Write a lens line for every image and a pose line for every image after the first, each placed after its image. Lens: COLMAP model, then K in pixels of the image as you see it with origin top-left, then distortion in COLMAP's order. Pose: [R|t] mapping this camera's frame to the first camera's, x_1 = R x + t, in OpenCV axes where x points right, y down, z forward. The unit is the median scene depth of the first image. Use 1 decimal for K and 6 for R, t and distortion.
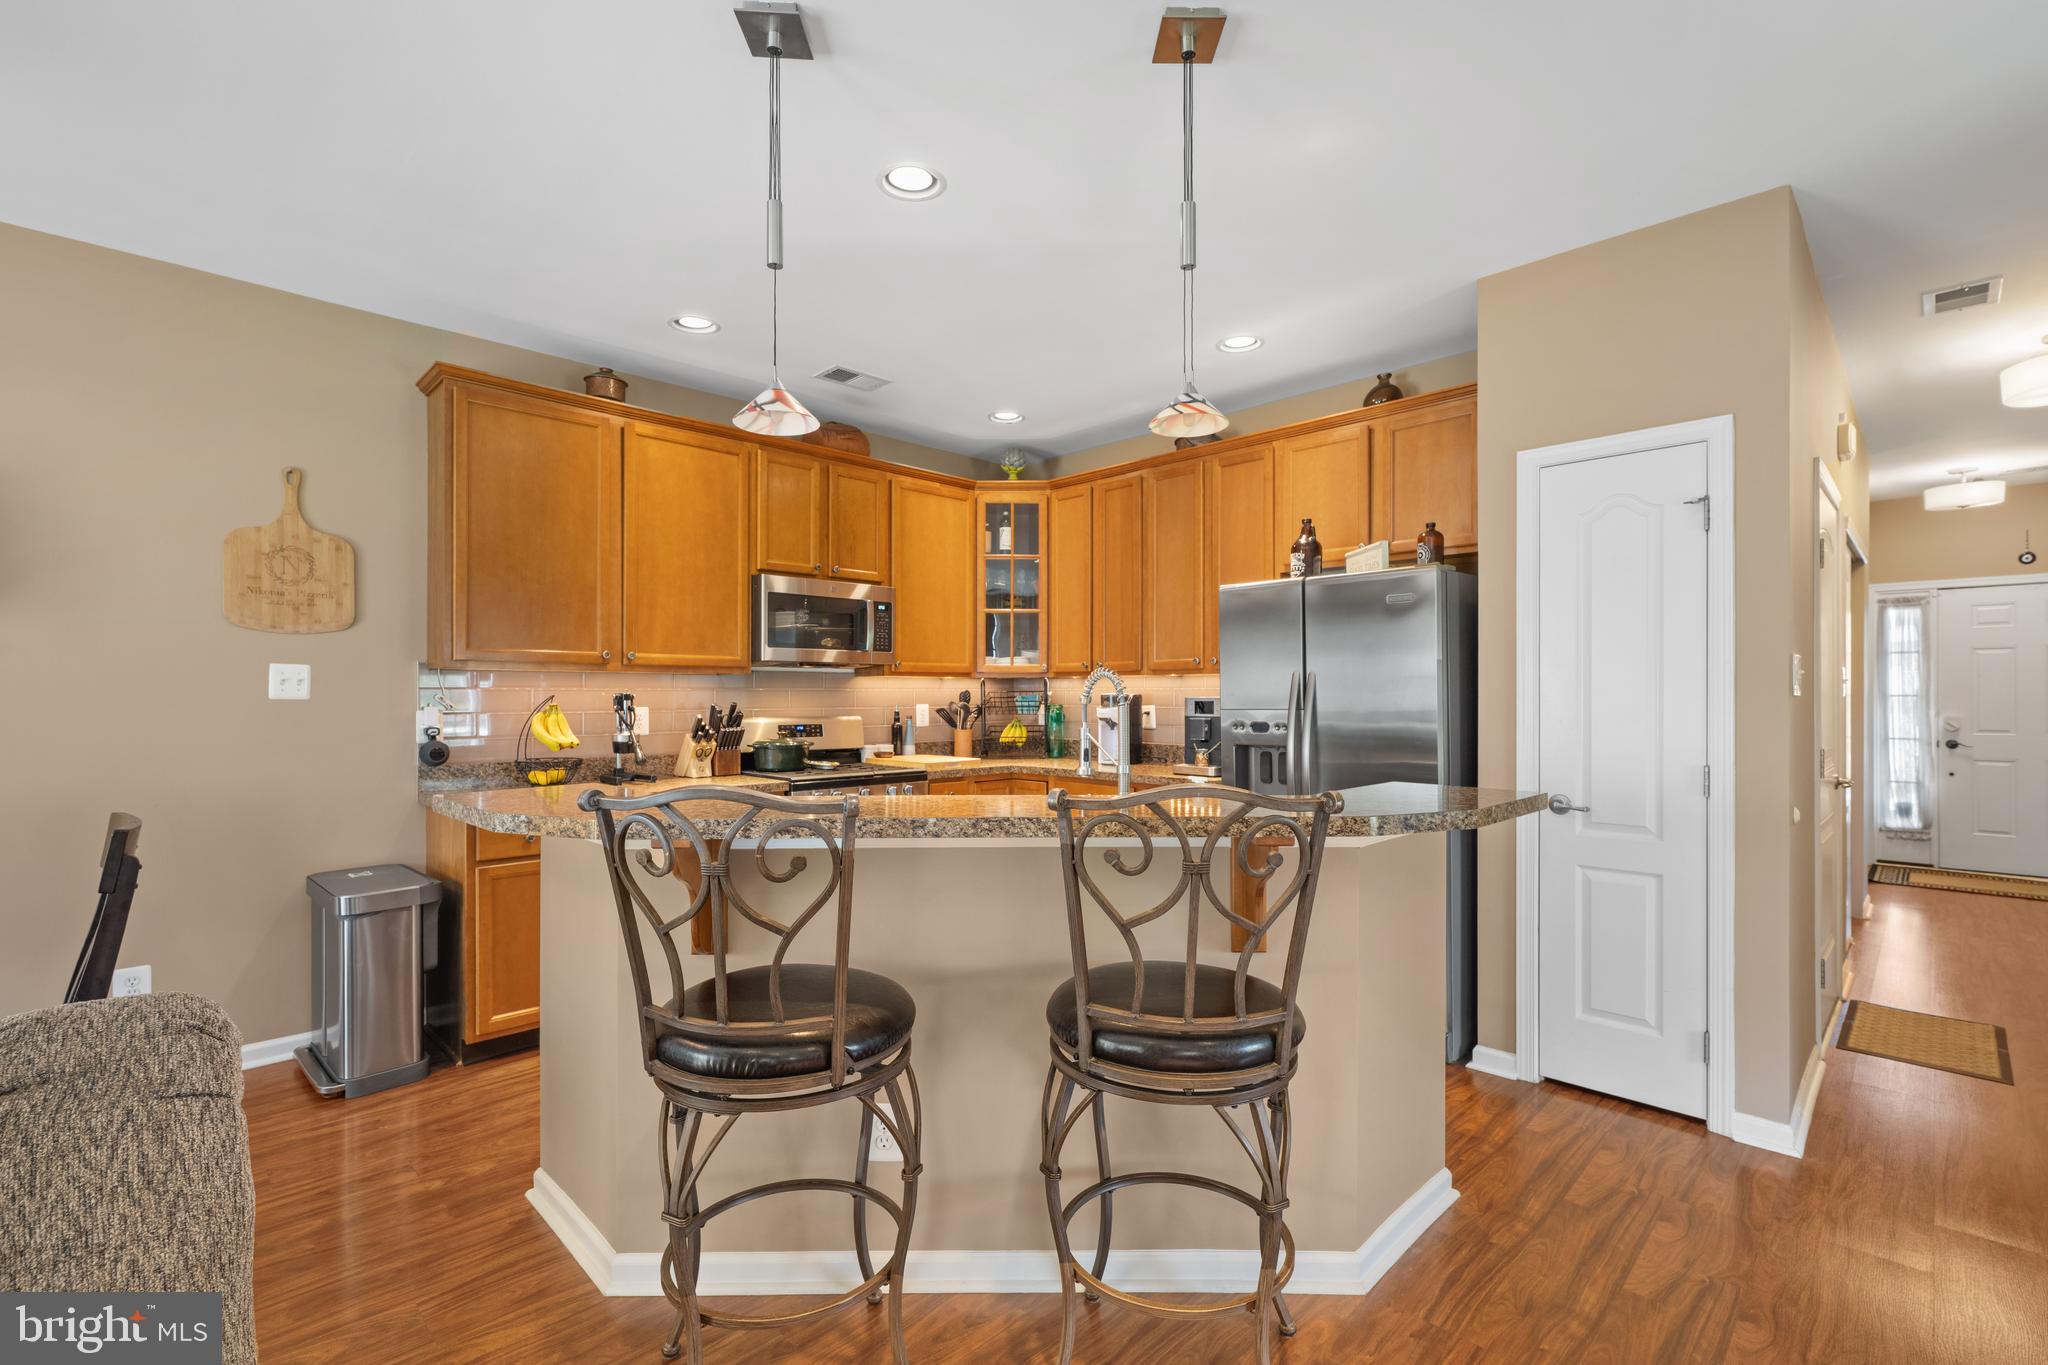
lens RADIAL K [[930.1, 0, 1035.1], [0, 930.1, 693.5], [0, 0, 1]] dist [0.001672, -0.000384]
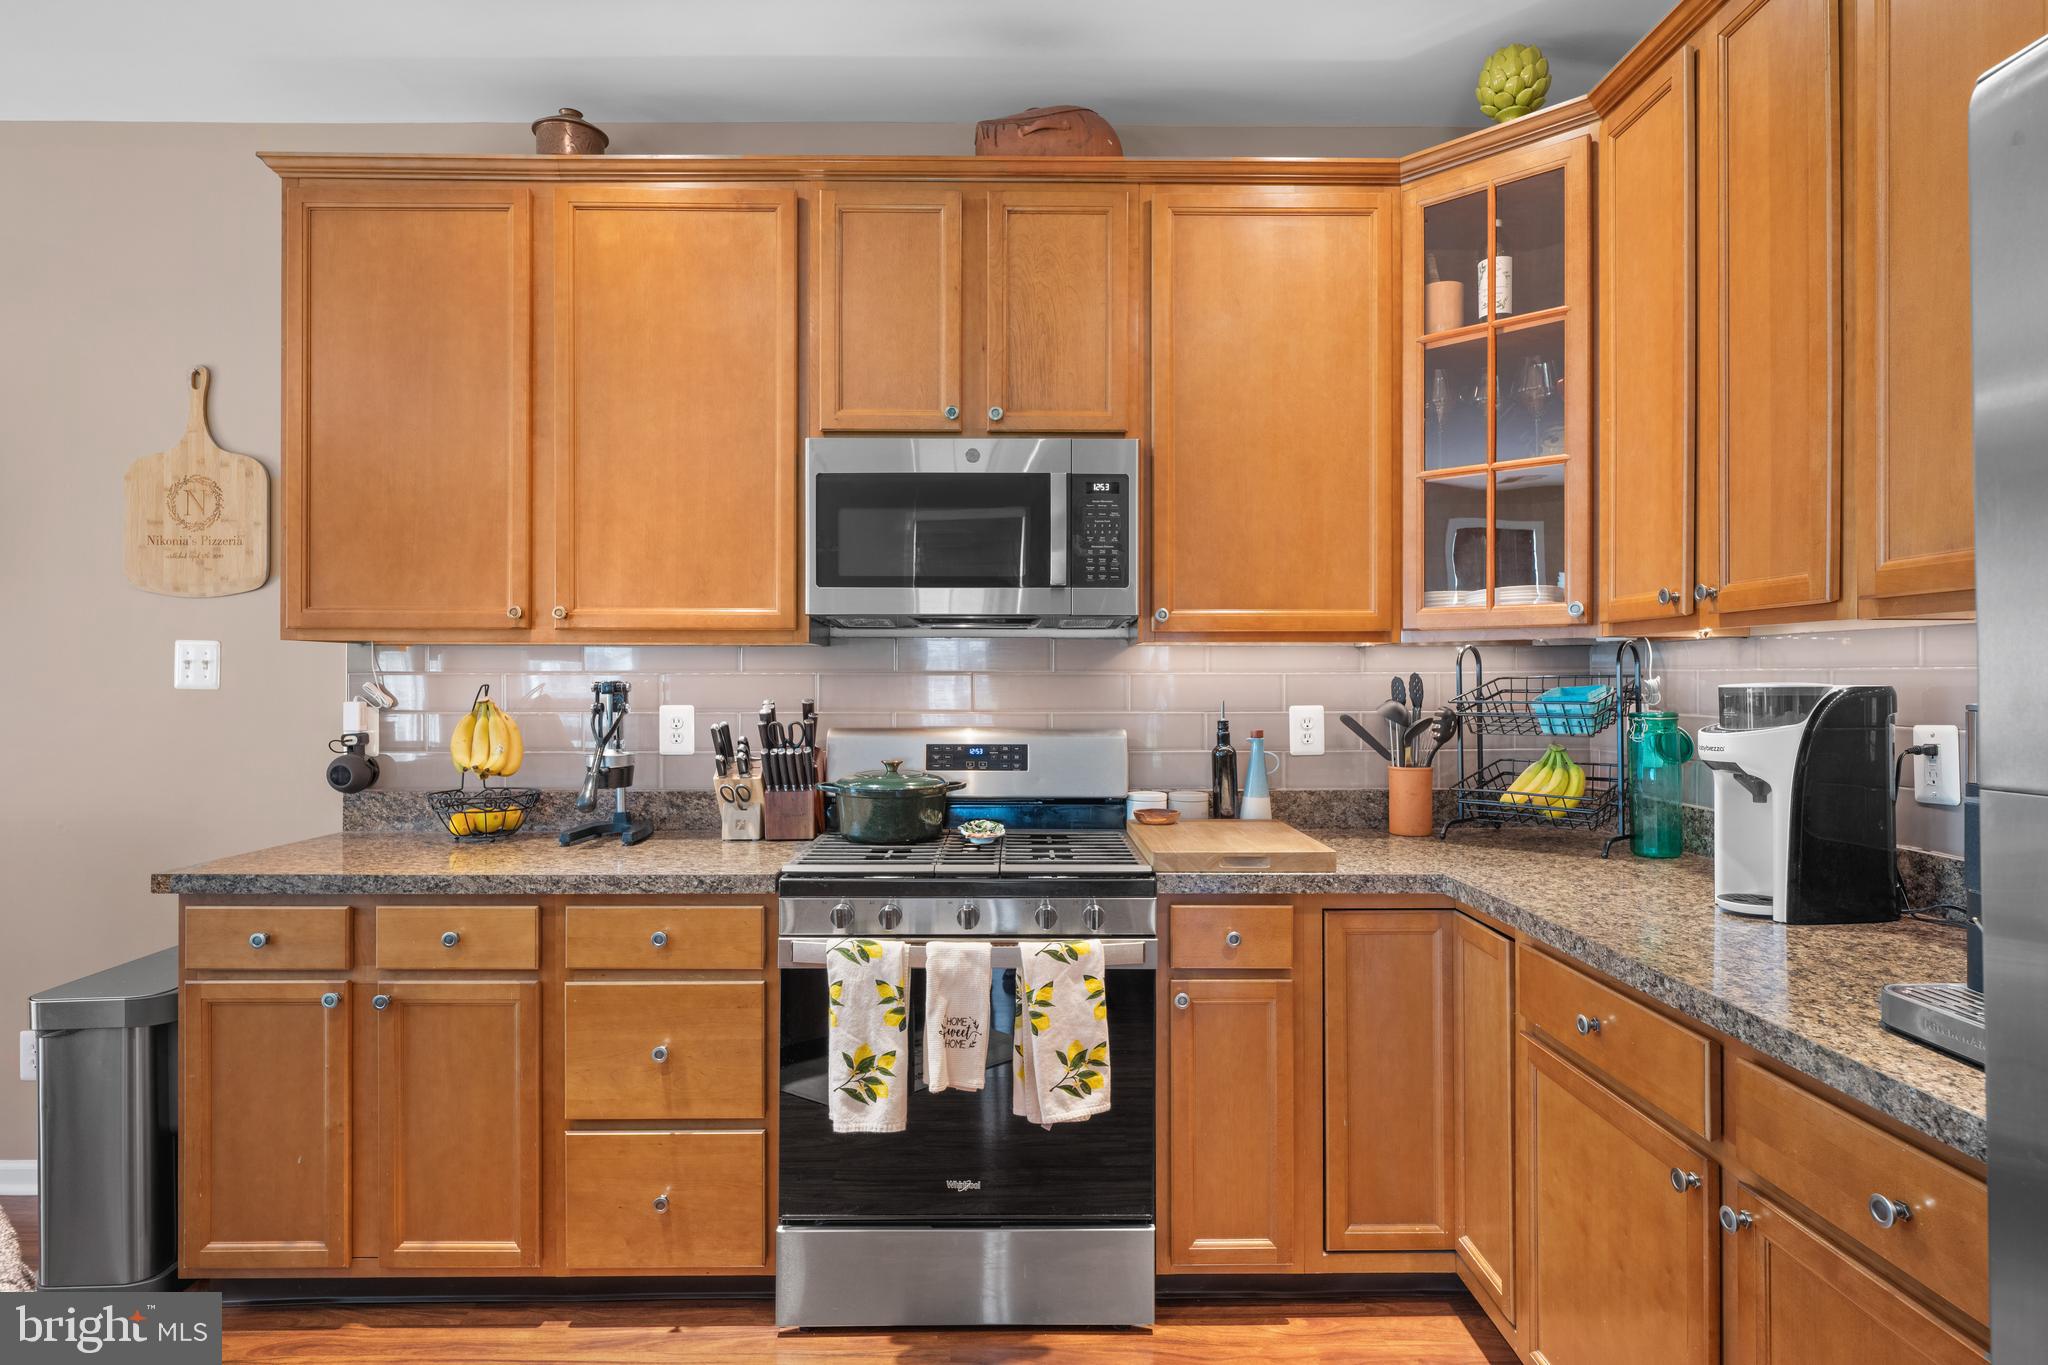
lens RADIAL K [[1115.4, 0, 1021.3], [0, 1115.4, 676.3], [0, 0, 1]] dist [-0.001477, 0.000734]
pose [[0.708443, 0.000186, -0.705768, 0.198968], [0.000333, 1.000000, 0.000598, -0.003214], [0.705768, -0.000659, 0.708443, 0.654111]]
